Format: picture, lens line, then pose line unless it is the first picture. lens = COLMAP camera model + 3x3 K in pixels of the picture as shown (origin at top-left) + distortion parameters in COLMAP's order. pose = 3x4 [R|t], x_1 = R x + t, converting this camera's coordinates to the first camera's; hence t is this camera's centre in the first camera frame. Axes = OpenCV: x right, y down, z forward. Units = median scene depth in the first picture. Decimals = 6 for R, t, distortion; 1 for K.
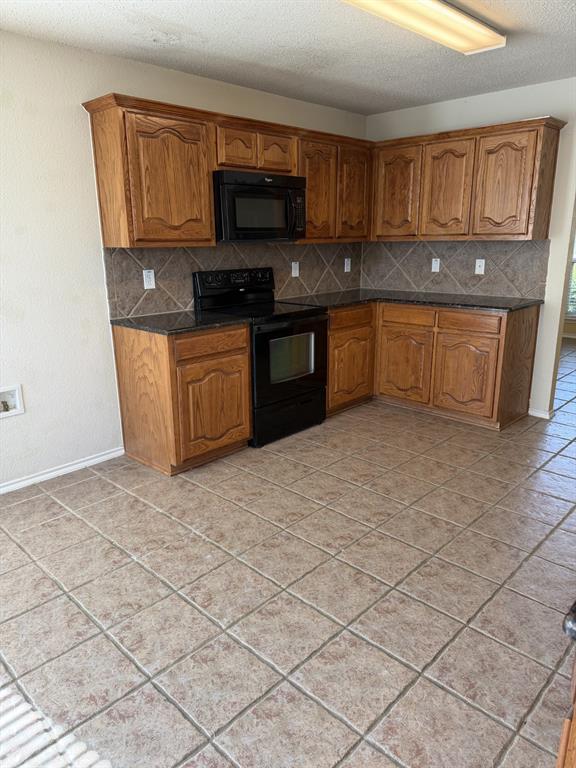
lens RADIAL K [[542.1, 0, 288.0], [0, 542.1, 384.0], [0, 0, 1]] dist [0.087969, -0.131909]
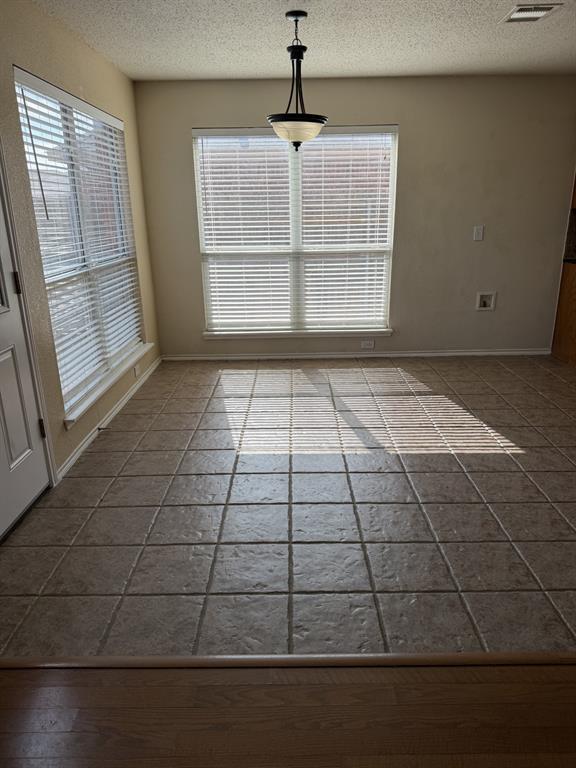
lens RADIAL K [[542.1, 0, 288.0], [0, 542.1, 384.0], [0, 0, 1]] dist [0.087969, -0.131909]
pose [[0.696213, 0.219945, -0.683309, 0.227559], [-0.186103, 0.974660, 0.124109, 0.154899], [0.693291, 0.040760, 0.719504, -0.524148]]
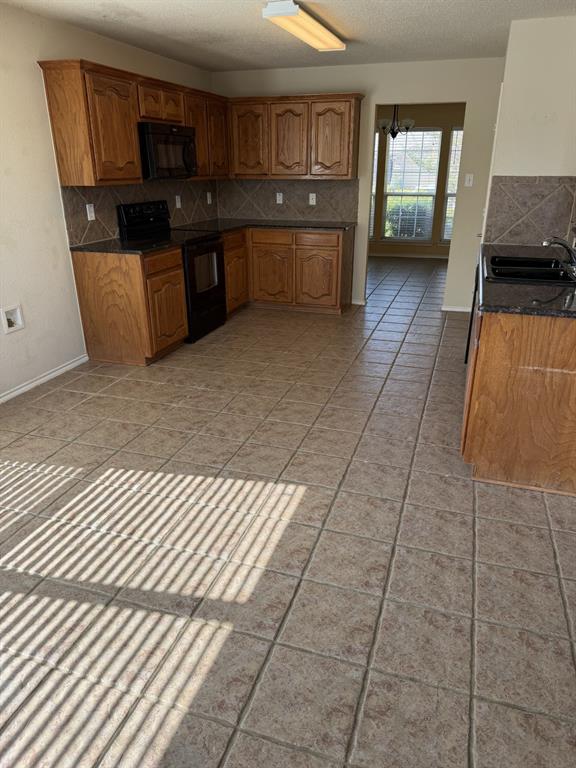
lens RADIAL K [[546.7, 0, 309.4], [0, 546.7, 381.6], [0, 0, 1]] dist [0.075741, -0.079161]
pose [[0.890552, -0.156405, 0.427147, -0.398319], [0.110216, 0.985241, 0.130969, 0.068987], [-0.441327, -0.069556, 0.894647, -0.329913]]
